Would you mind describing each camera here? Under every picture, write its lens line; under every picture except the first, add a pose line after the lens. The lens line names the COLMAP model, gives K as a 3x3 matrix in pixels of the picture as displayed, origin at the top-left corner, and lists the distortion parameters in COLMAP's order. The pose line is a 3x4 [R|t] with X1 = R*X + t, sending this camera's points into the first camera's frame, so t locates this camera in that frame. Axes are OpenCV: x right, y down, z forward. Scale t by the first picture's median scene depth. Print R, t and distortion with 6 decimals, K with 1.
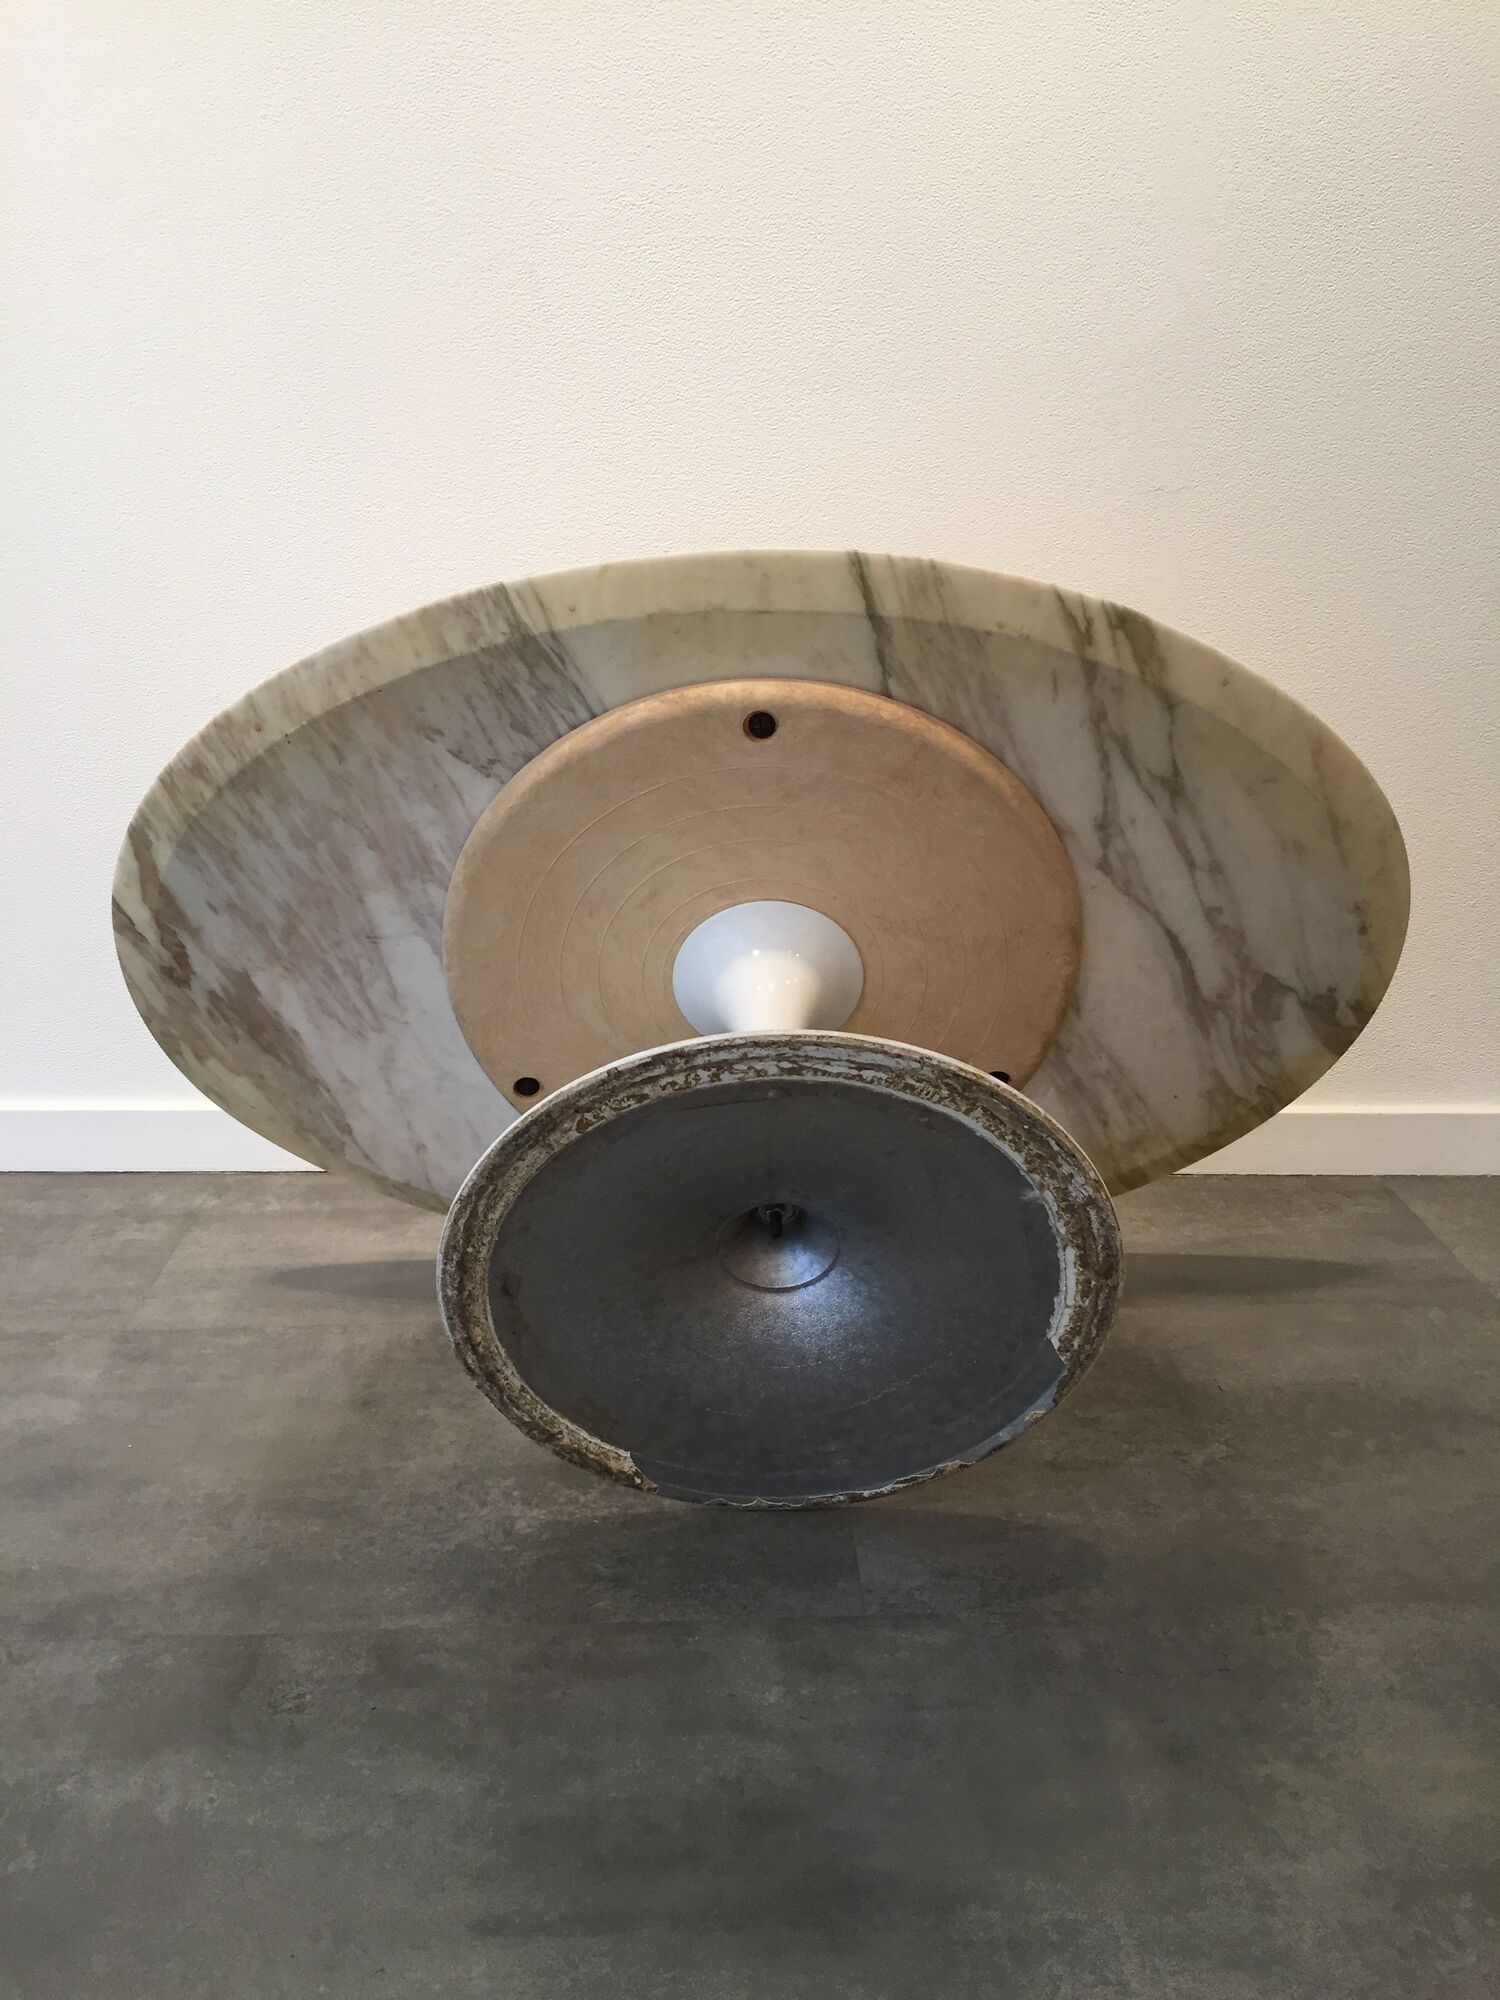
lens RADIAL K [[1717.4, 0, 748.7], [0, 1717.4, 1002.6], [0, 0, 1]] dist [0.075805, -0.113294]
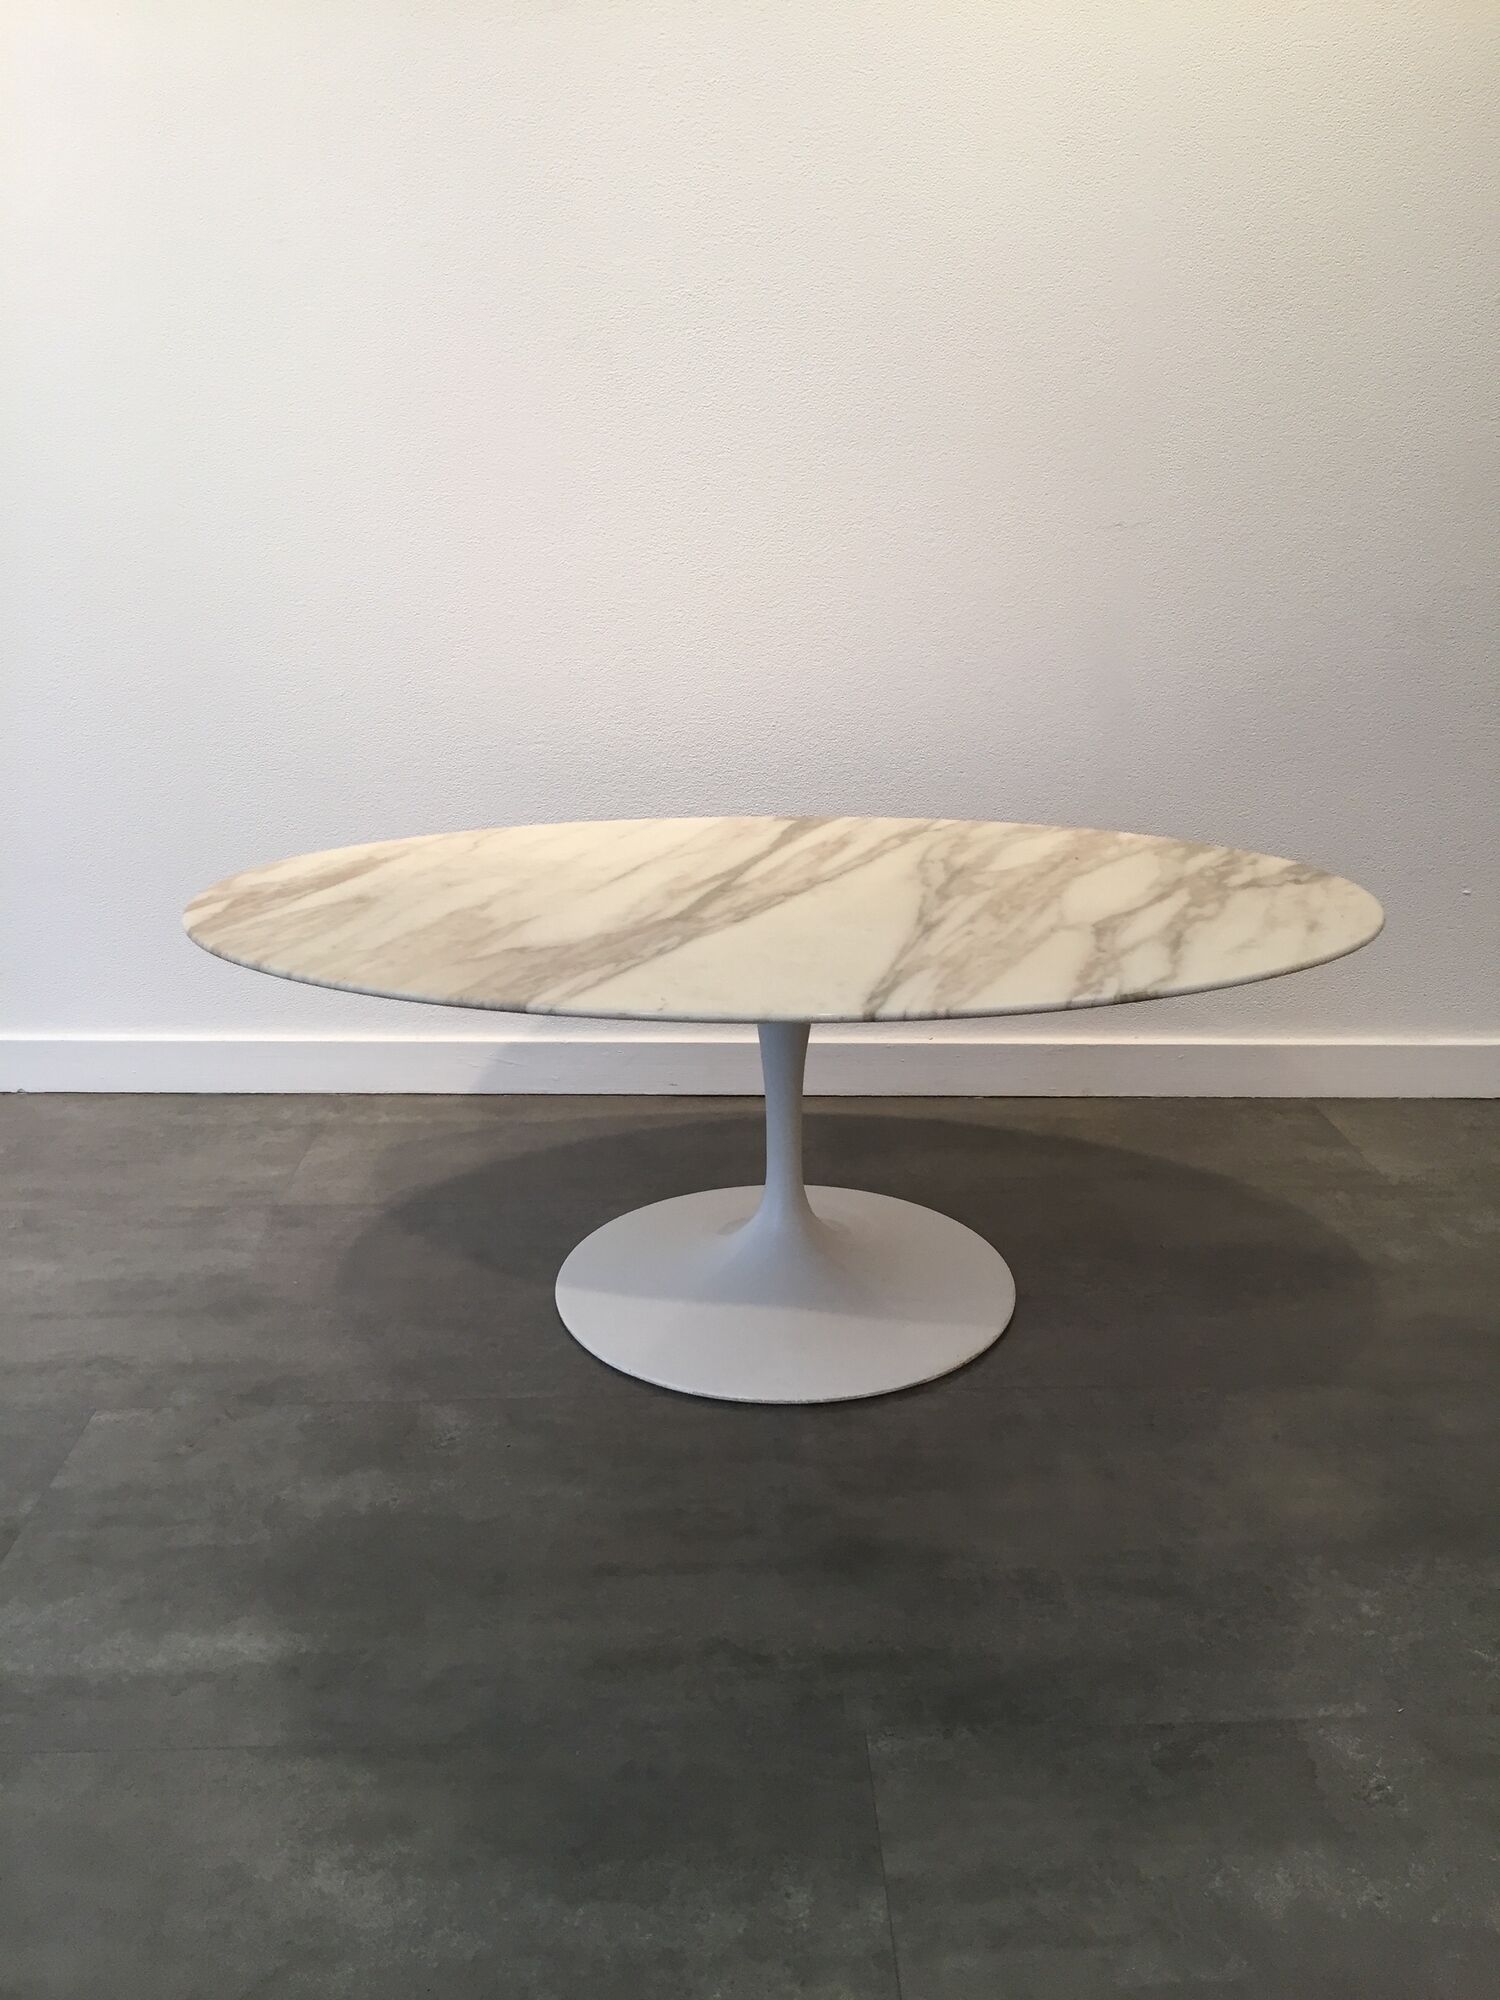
lens RADIAL K [[1717.4, 0, 745.7], [0, 1717.4, 1004.7], [0, 0, 1]] dist [0.075805, -0.113294]
pose [[0.999981, 0.002007, -0.005904, -0.017029], [-0.002061, 0.999956, -0.009178, 0.051006], [0.005885, 0.009190, 0.999940, -0.207797]]
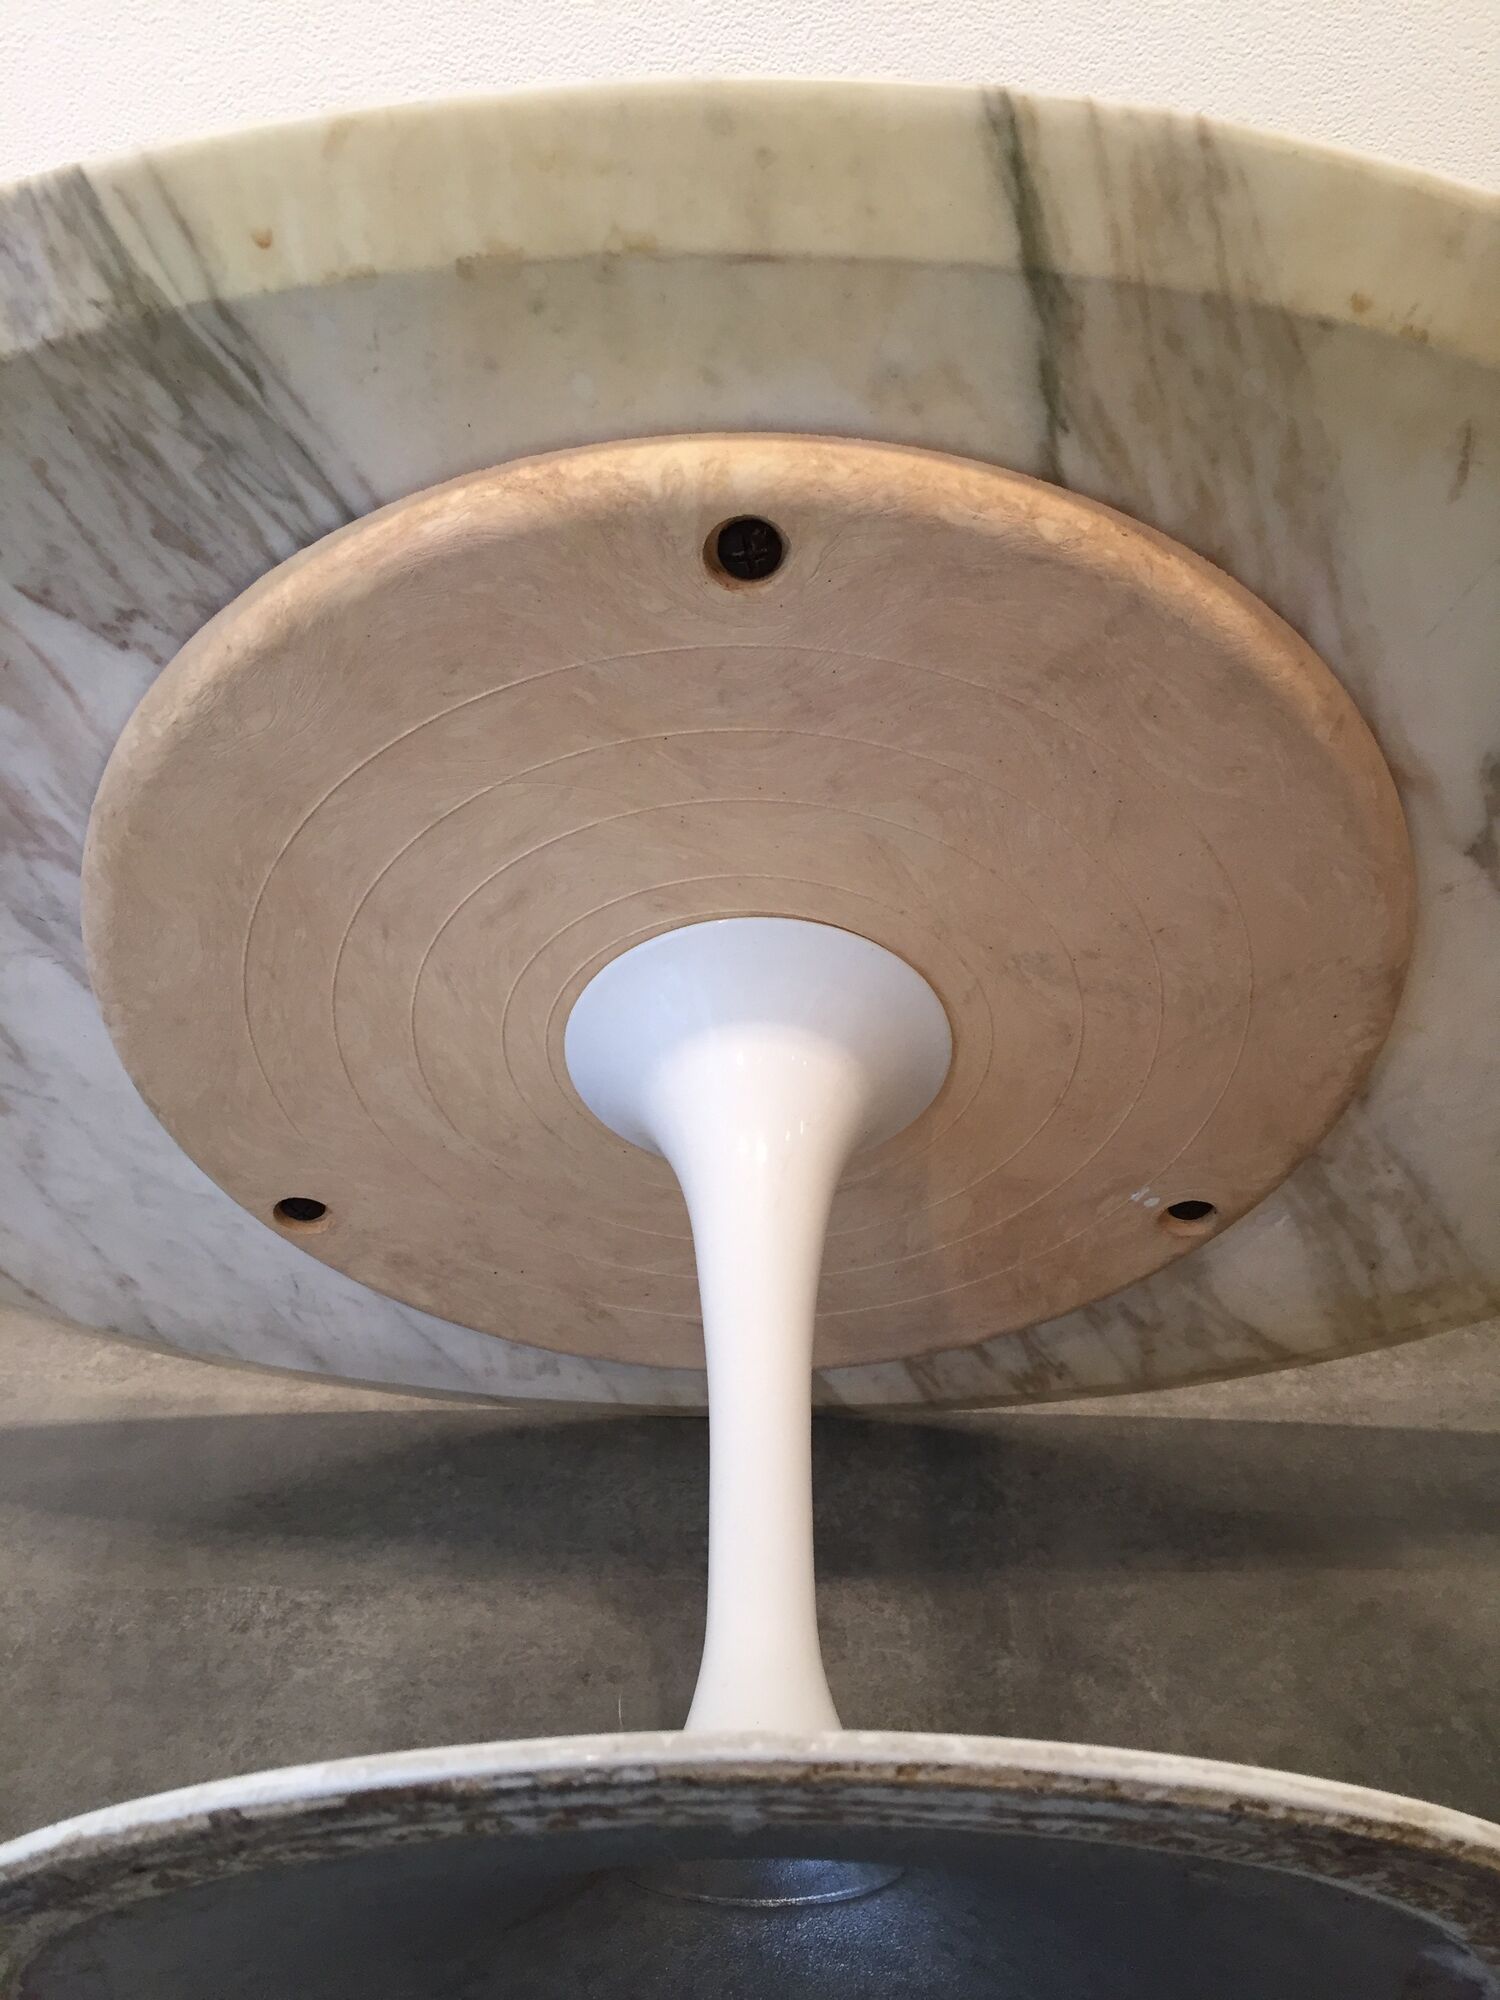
lens RADIAL K [[1717.4, 0, 750.7], [0, 1717.4, 1008.9], [0, 0, 1]] dist [0.075805, -0.113294]
pose [[0.999857, 0.016889, -0.000107, 0.009962], [-0.016593, 0.983482, 0.180245, -0.129198], [0.003149, -0.180218, 0.983622, 0.578562]]
